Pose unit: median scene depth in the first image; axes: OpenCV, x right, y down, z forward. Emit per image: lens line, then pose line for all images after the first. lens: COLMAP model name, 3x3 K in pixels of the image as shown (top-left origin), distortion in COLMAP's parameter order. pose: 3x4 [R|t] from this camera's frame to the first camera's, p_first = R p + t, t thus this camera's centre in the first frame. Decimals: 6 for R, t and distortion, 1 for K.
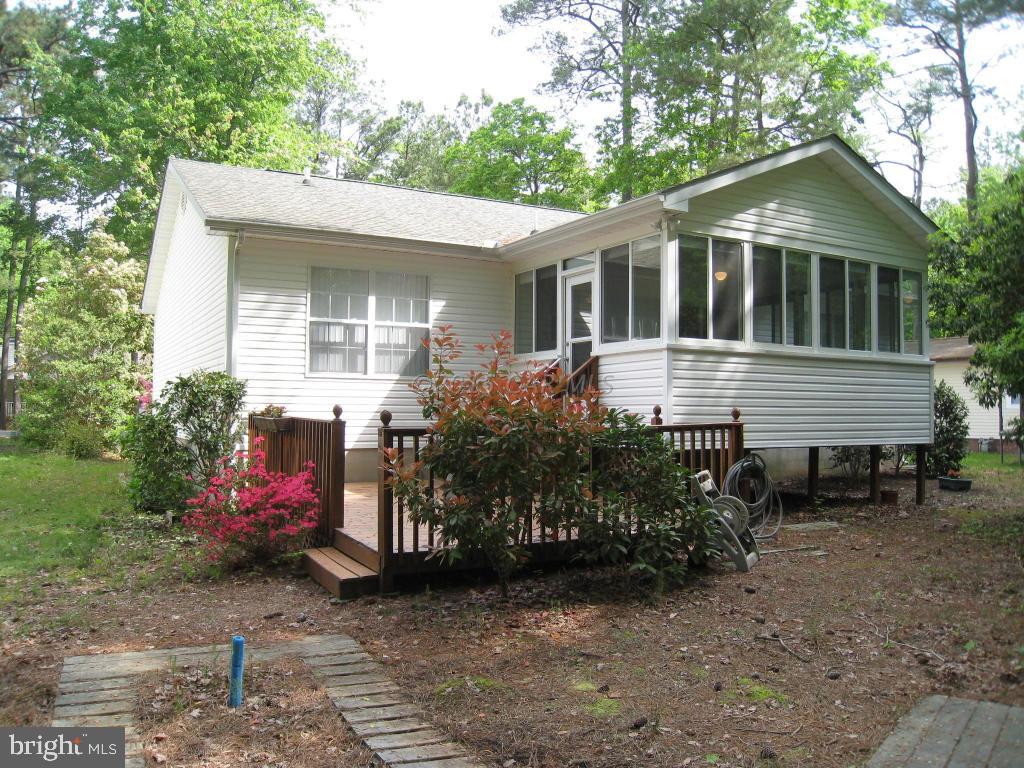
lens RADIAL K [[847.3, 0, 508.9], [0, 847.3, 391.0], [0, 0, 1]] dist [-0.156848, 0.111524]
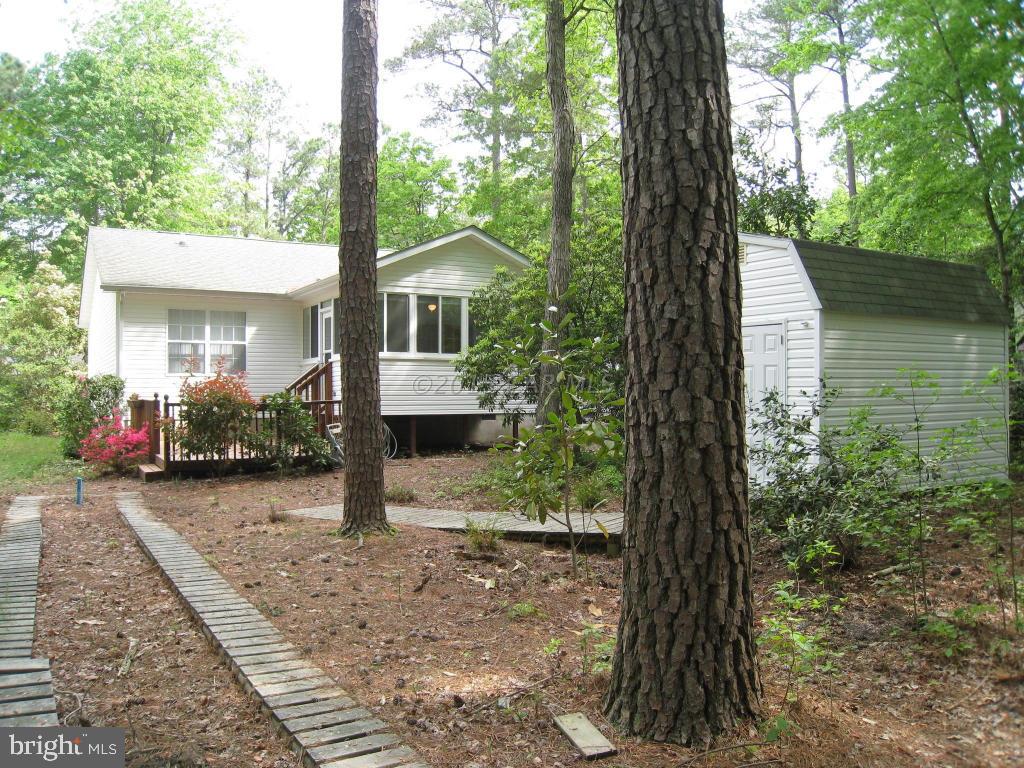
lens RADIAL K [[847.3, 0, 508.9], [0, 847.3, 391.0], [0, 0, 1]] dist [-0.156848, 0.111524]
pose [[0.999281, -0.013234, 0.035543, 0.370008], [0.012645, 0.999780, 0.016757, -0.005823], [-0.035757, -0.016295, 0.999228, -0.647566]]
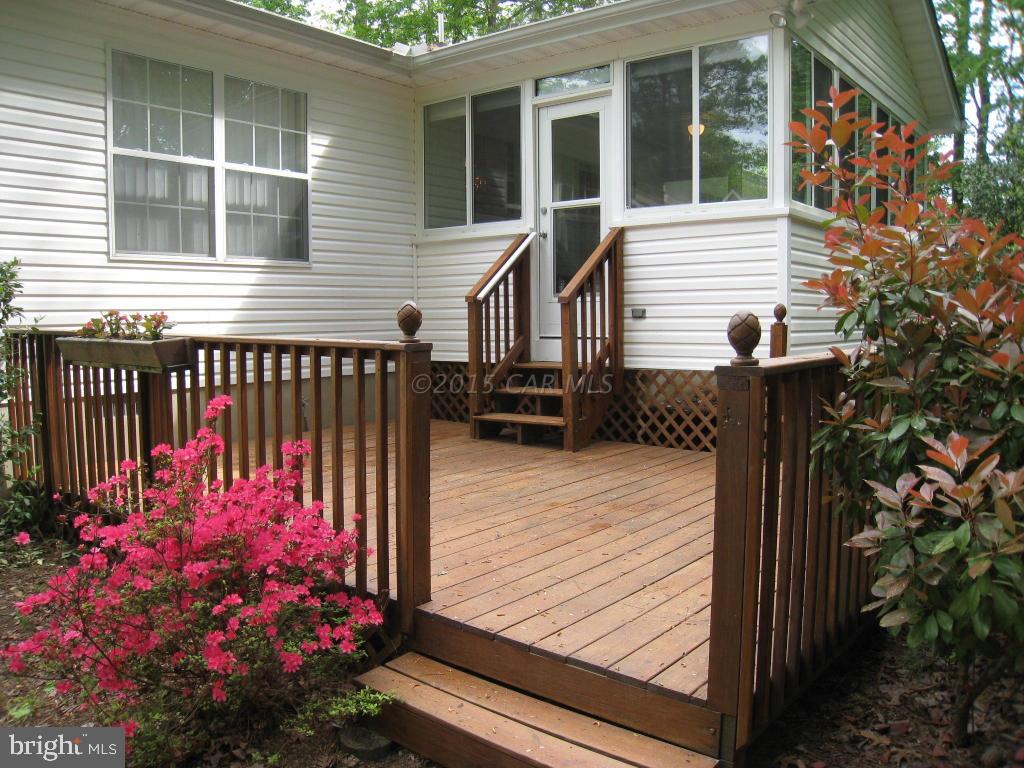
lens RADIAL K [[847.3, 0, 508.9], [0, 847.3, 391.0], [0, 0, 1]] dist [-0.156848, 0.111524]
pose [[0.919048, -0.049325, 0.391046, -0.212072], [0.004661, 0.993429, 0.114353, 0.007609], [-0.394117, -0.103273, 0.913239, 0.407799]]
